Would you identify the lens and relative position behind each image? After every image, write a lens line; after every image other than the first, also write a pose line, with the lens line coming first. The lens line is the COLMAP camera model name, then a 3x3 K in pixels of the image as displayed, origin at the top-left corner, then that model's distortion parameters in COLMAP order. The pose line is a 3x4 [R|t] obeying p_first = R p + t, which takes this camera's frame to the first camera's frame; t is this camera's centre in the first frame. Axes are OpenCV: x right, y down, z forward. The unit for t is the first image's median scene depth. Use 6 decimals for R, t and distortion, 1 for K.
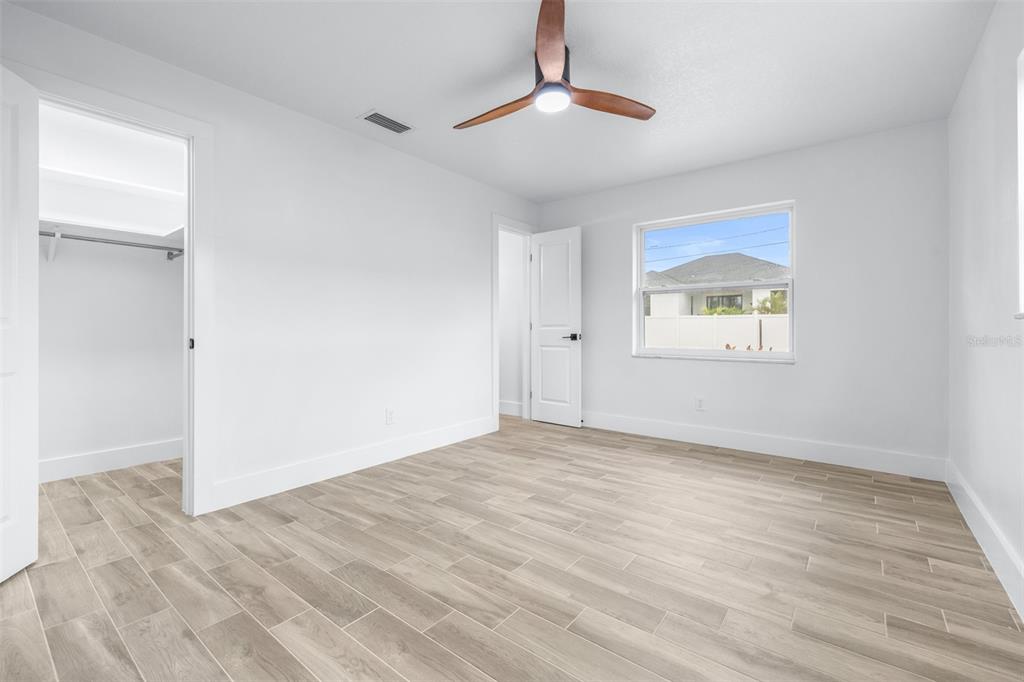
lens RADIAL K [[441.8, 0, 507.6], [0, 441.8, 336.4], [0, 0, 1]] dist [0.000147, 0.000170]
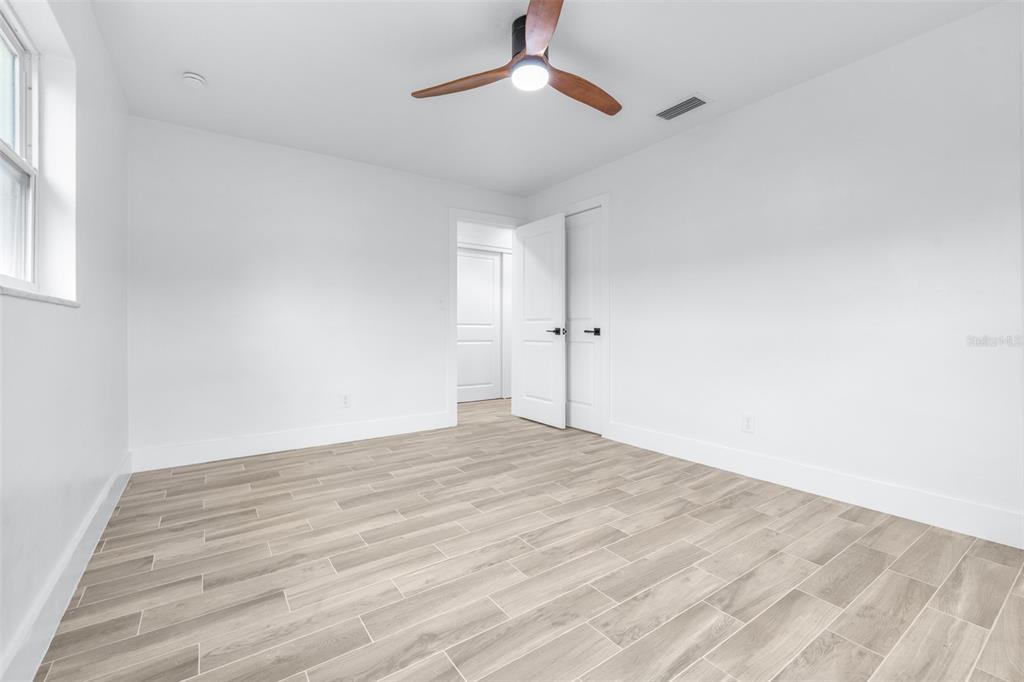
lens RADIAL K [[438.5, 0, 510.5], [0, 438.5, 324.4], [0, 0, 1]] dist [0.001339, -0.000962]
pose [[-0.283189, -0.007577, -0.959034, 0.879999], [-0.011505, 0.999924, -0.004503, 0.003567], [0.958995, 0.009758, -0.283255, 1.060558]]
